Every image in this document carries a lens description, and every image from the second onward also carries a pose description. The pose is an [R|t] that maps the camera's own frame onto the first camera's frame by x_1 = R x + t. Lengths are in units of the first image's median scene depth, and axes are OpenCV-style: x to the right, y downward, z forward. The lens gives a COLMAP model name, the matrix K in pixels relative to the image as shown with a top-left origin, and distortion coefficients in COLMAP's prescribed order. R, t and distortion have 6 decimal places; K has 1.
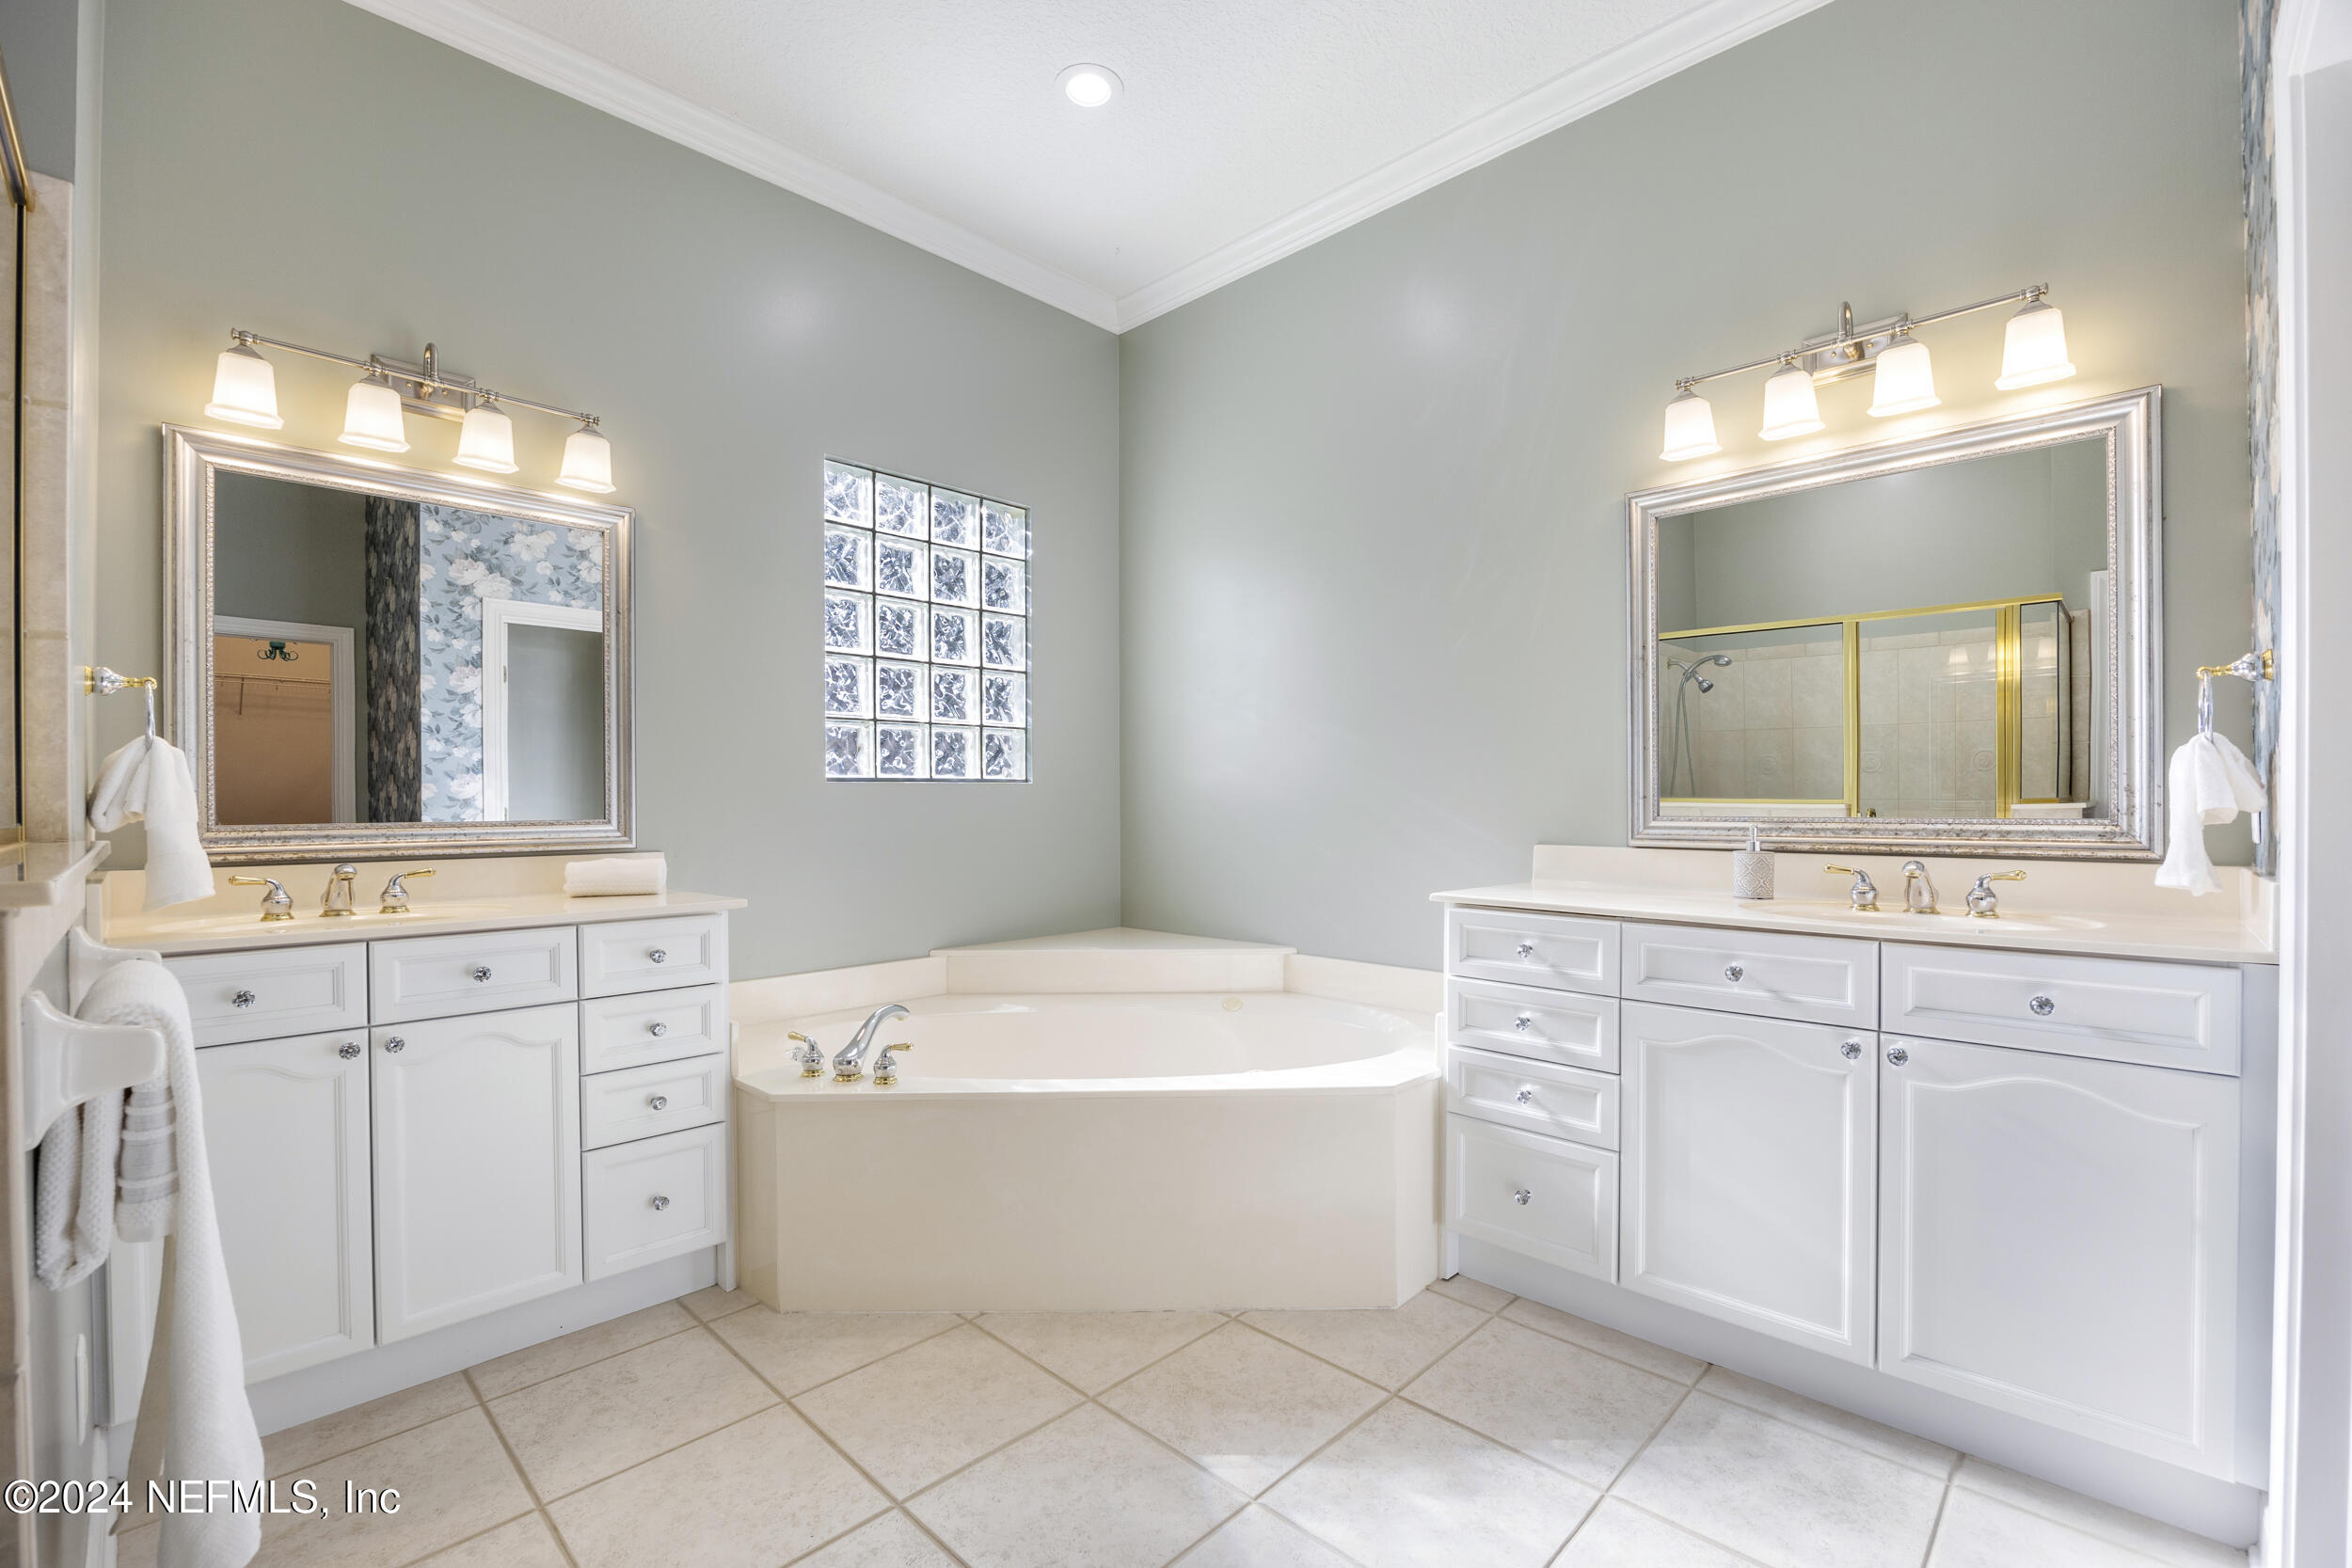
lens RADIAL K [[1016.9, 0, 1178.5], [0, 1016.9, 796.1], [0, 0, 1]] dist [0.000331, 0.000004]
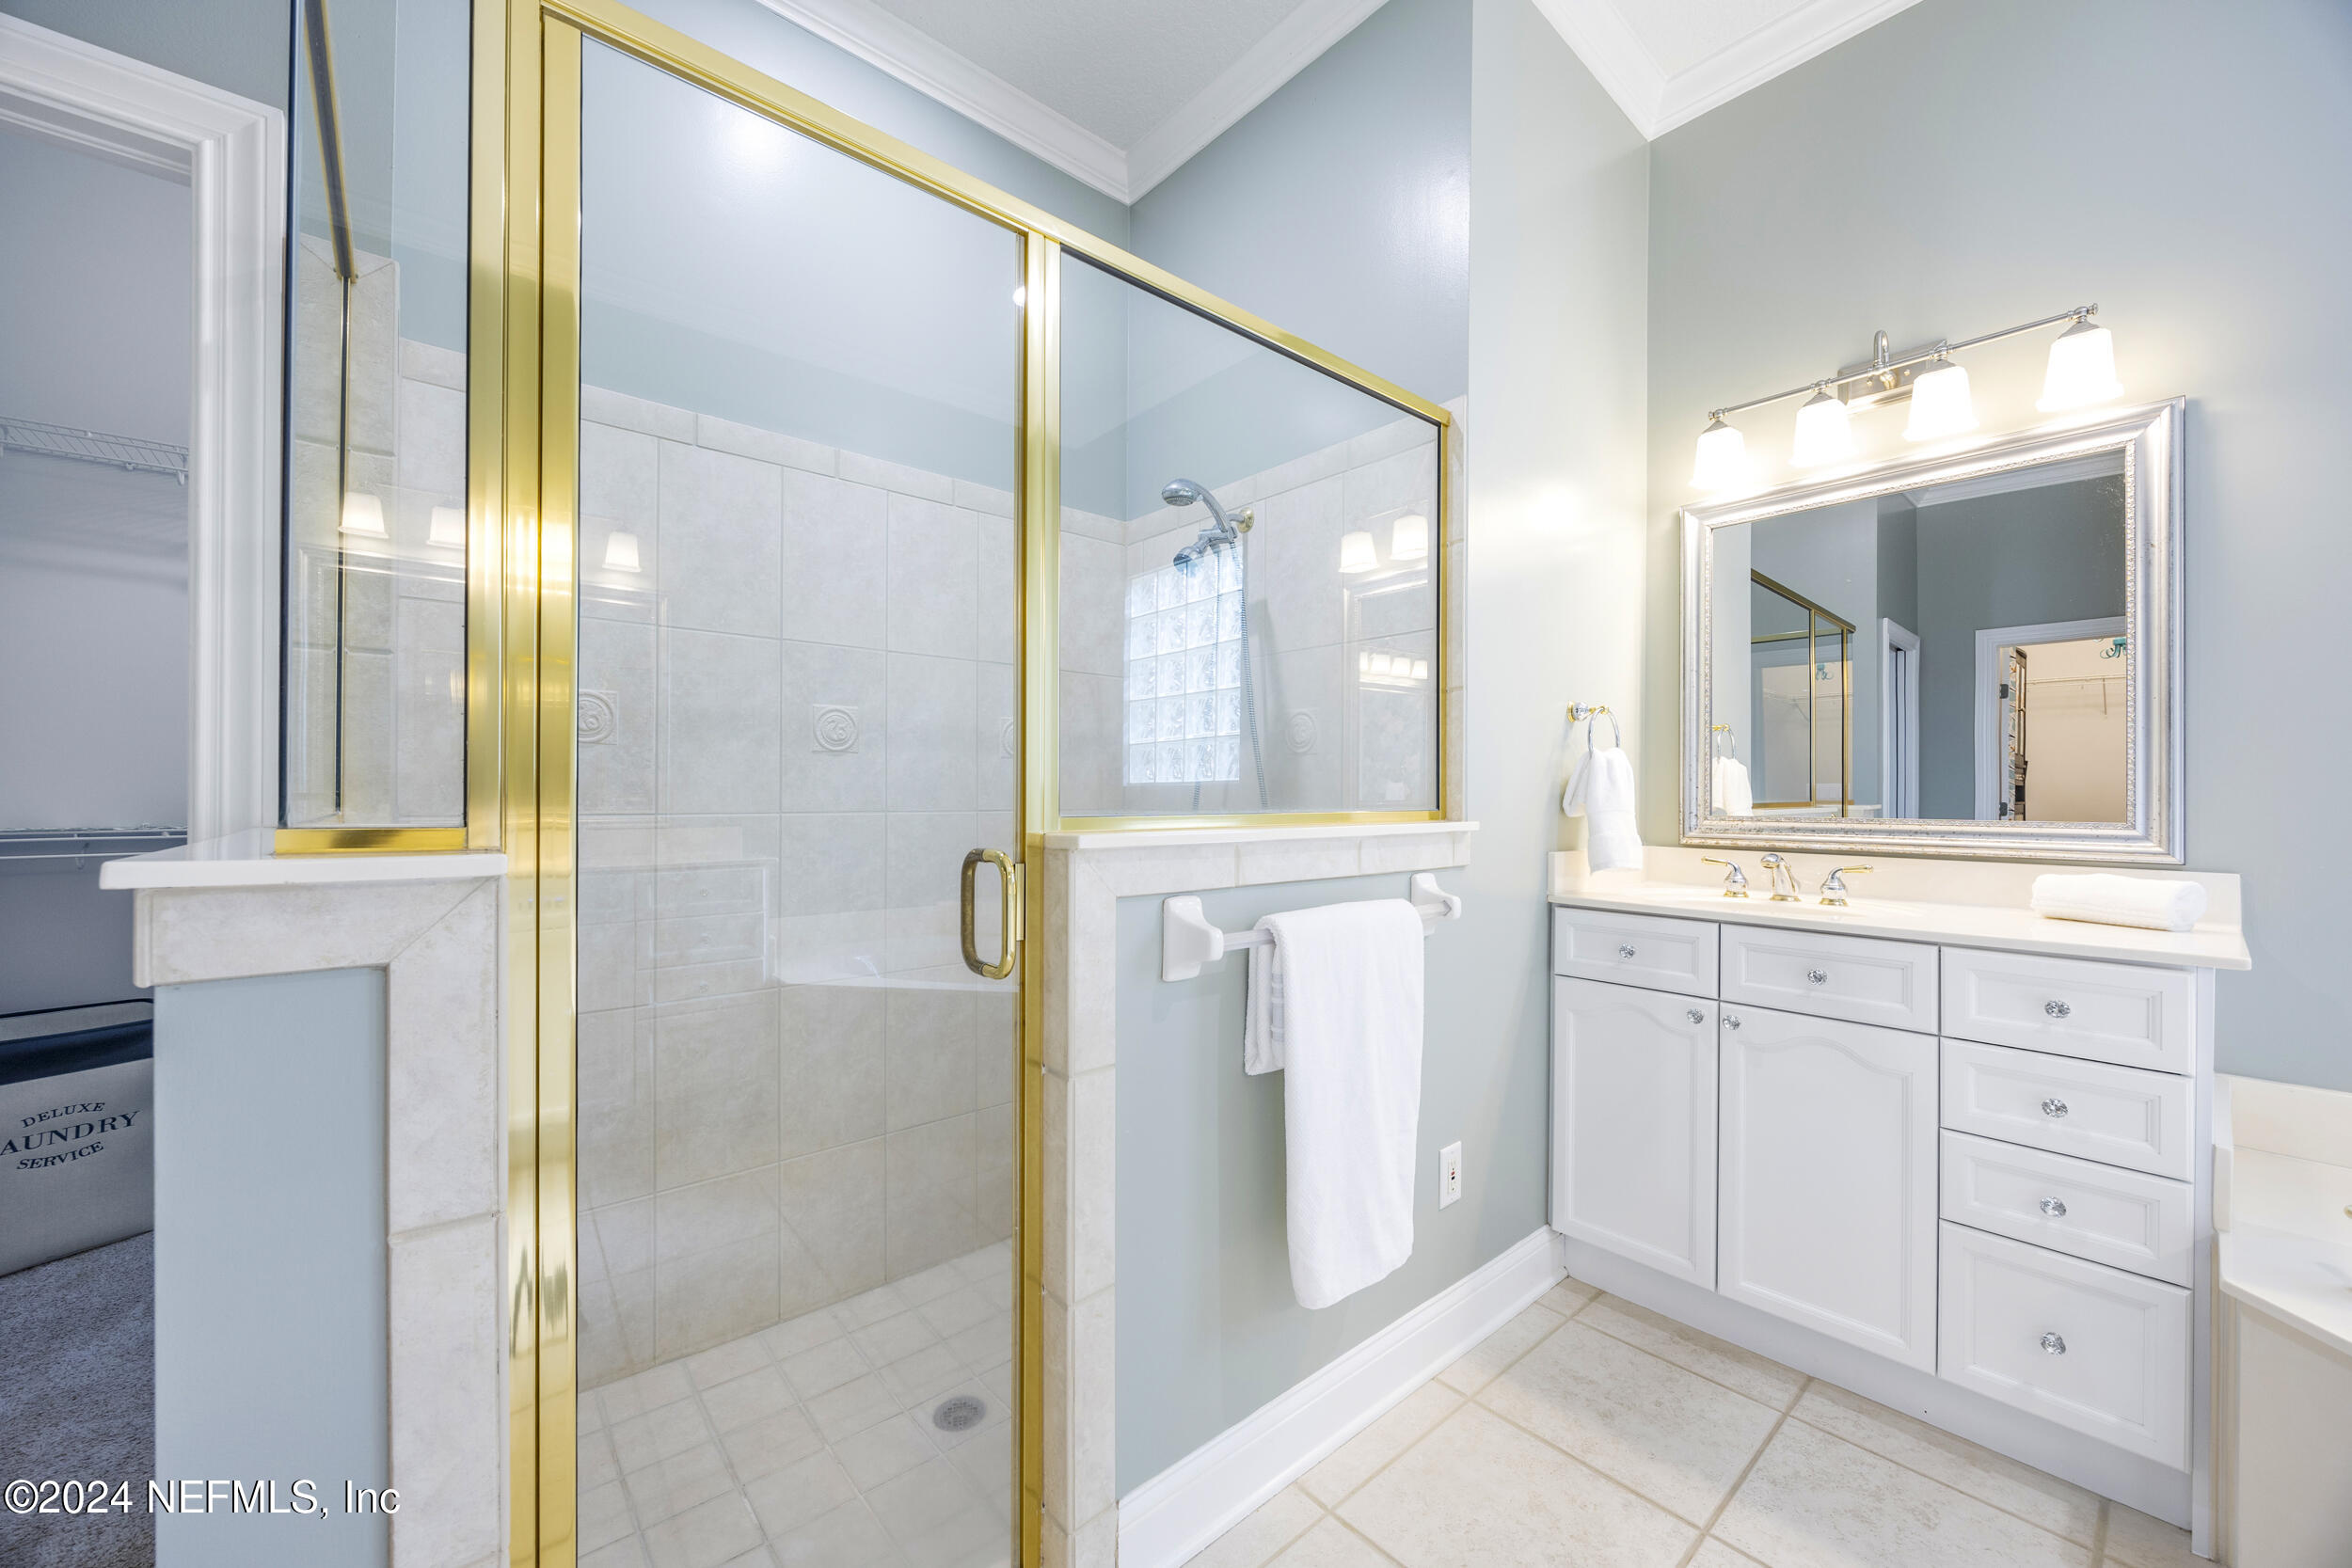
lens RADIAL K [[892.2, 0, 1177.4], [0, 892.2, 790.9], [0, 0, 1]] dist [-0.001759, -0.000002]
pose [[-0.072652, -0.001903, -0.997356, 0.190913], [-0.002047, 0.999996, -0.001759, 0.001865], [0.997355, 0.001914, -0.072655, 0.432863]]
